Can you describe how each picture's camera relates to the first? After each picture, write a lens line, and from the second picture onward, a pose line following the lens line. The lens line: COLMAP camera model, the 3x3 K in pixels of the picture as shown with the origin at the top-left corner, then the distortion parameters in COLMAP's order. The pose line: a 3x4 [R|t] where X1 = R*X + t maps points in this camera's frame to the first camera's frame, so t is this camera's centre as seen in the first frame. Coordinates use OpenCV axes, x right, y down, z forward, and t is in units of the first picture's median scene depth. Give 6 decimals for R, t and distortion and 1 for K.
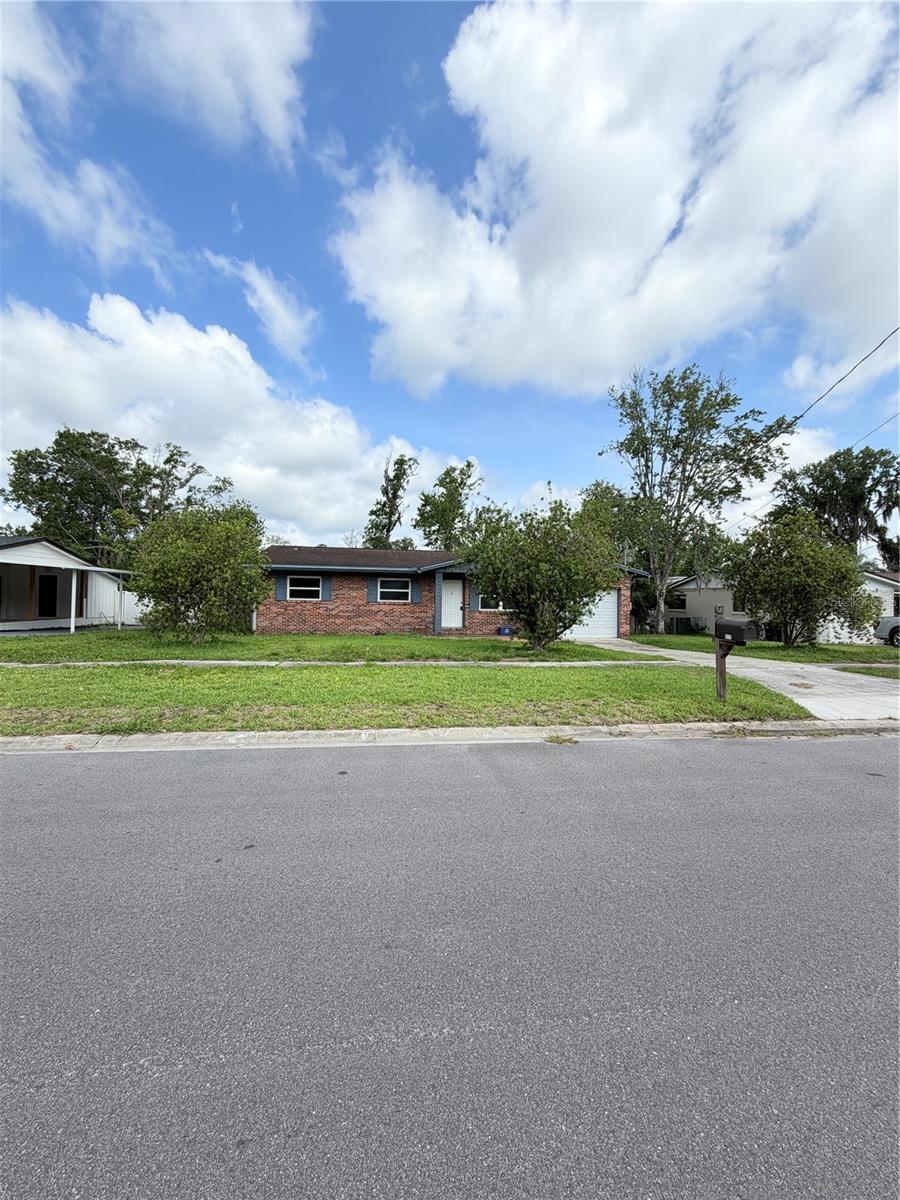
lens RADIAL K [[484.4, 0, 450.1], [0, 484.4, 582.2], [0, 0, 1]] dist [0.000077, 0.000010]
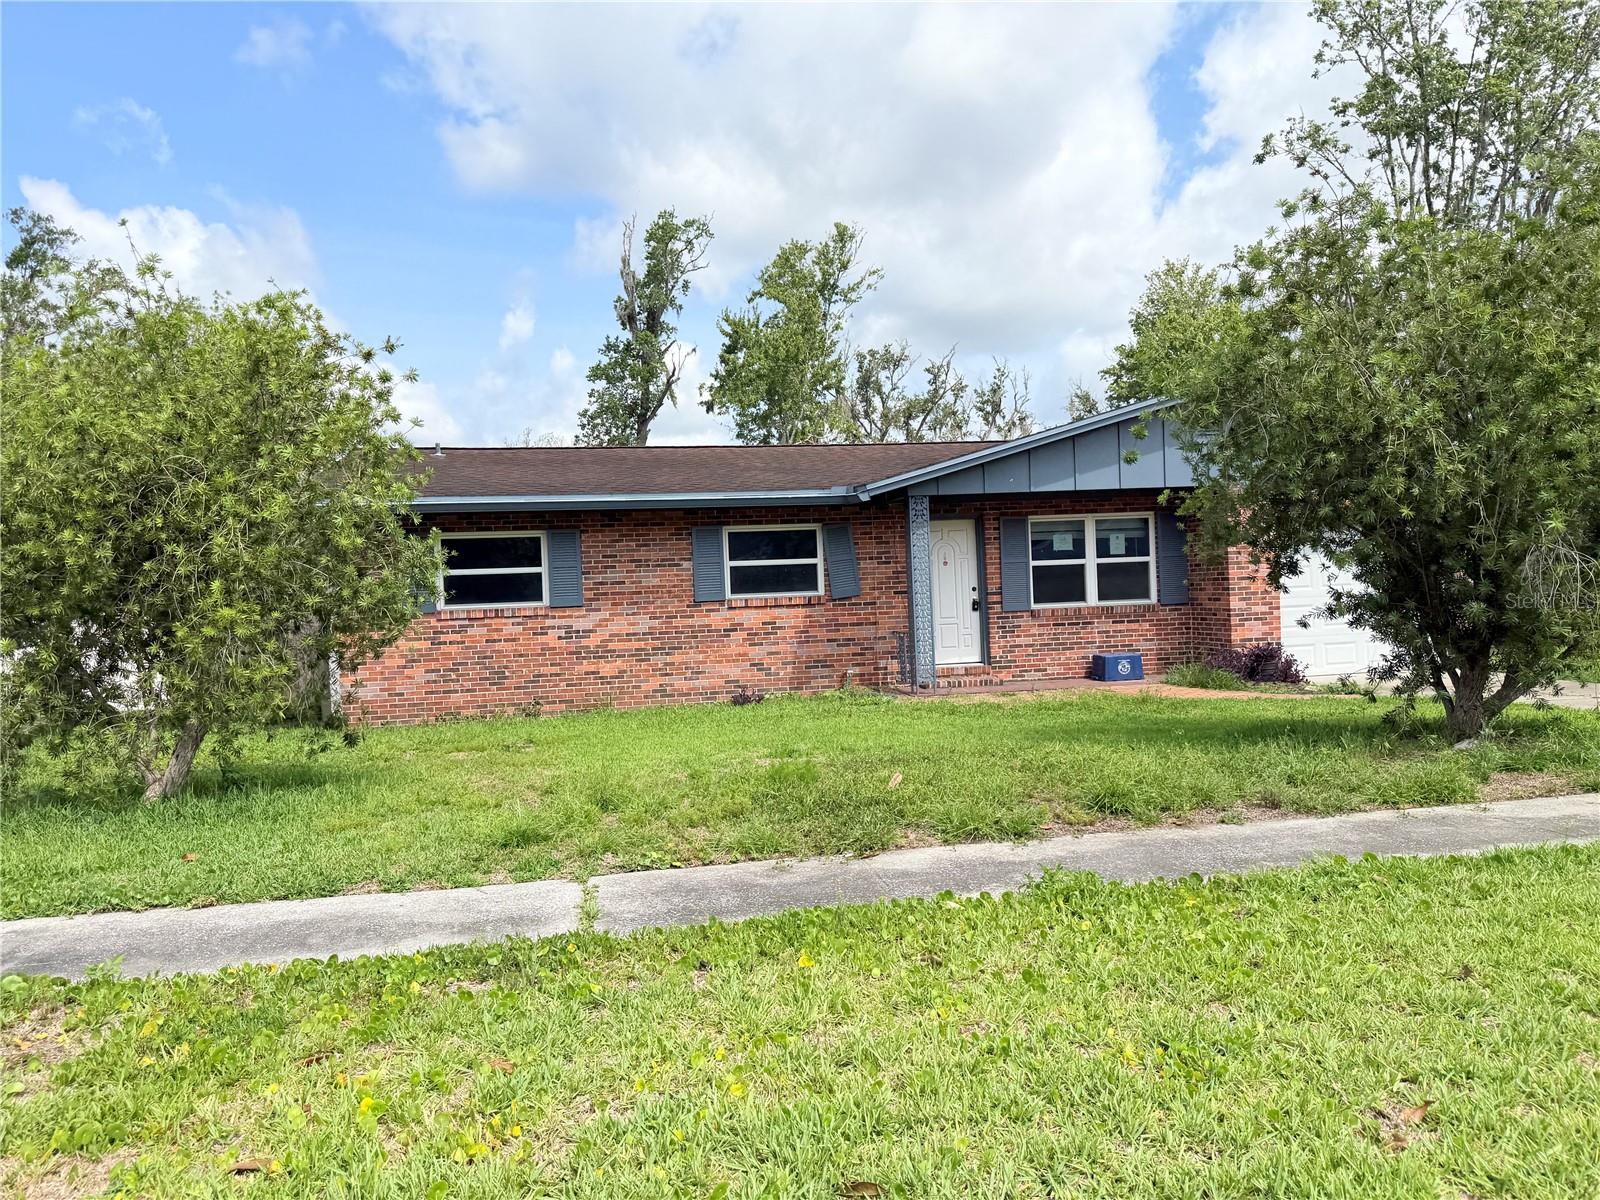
lens RADIAL K [[1121.0, 0, 800.0], [0, 1121.0, 600.0], [0, 0, 1]] dist [0.086544, -0.112225]
pose [[0.996766, -0.059349, 0.054186, -0.061329], [0.057174, 0.997529, 0.040841, 0.005506], [-0.056476, -0.037610, 0.997695, 0.110715]]
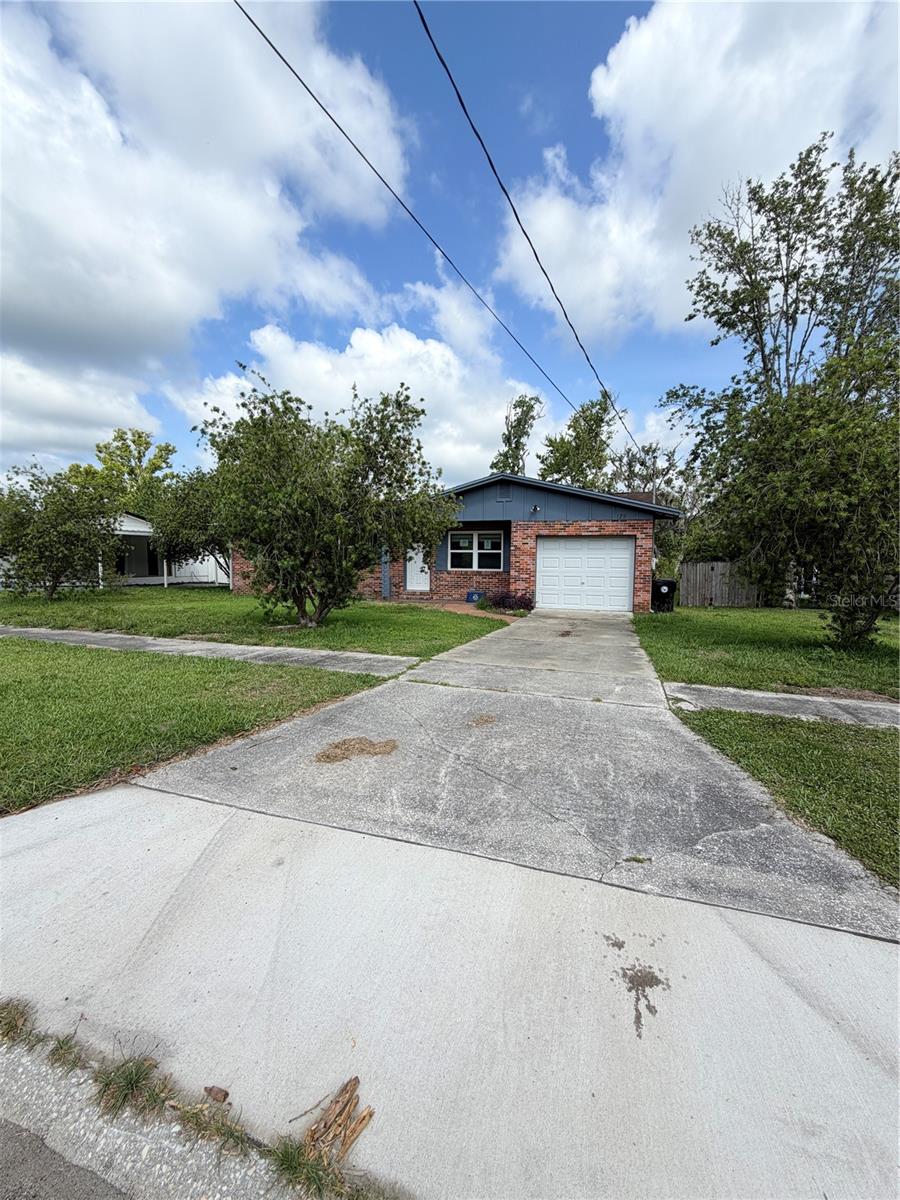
lens RADIAL K [[484.4, 0, 450.1], [0, 484.4, 582.2], [0, 0, 1]] dist [0.000077, 0.000010]
pose [[0.888449, 0.012829, -0.458796, 0.191023], [0.022252, 0.997230, 0.070974, 0.009841], [0.458435, -0.073266, 0.885703, 0.133341]]
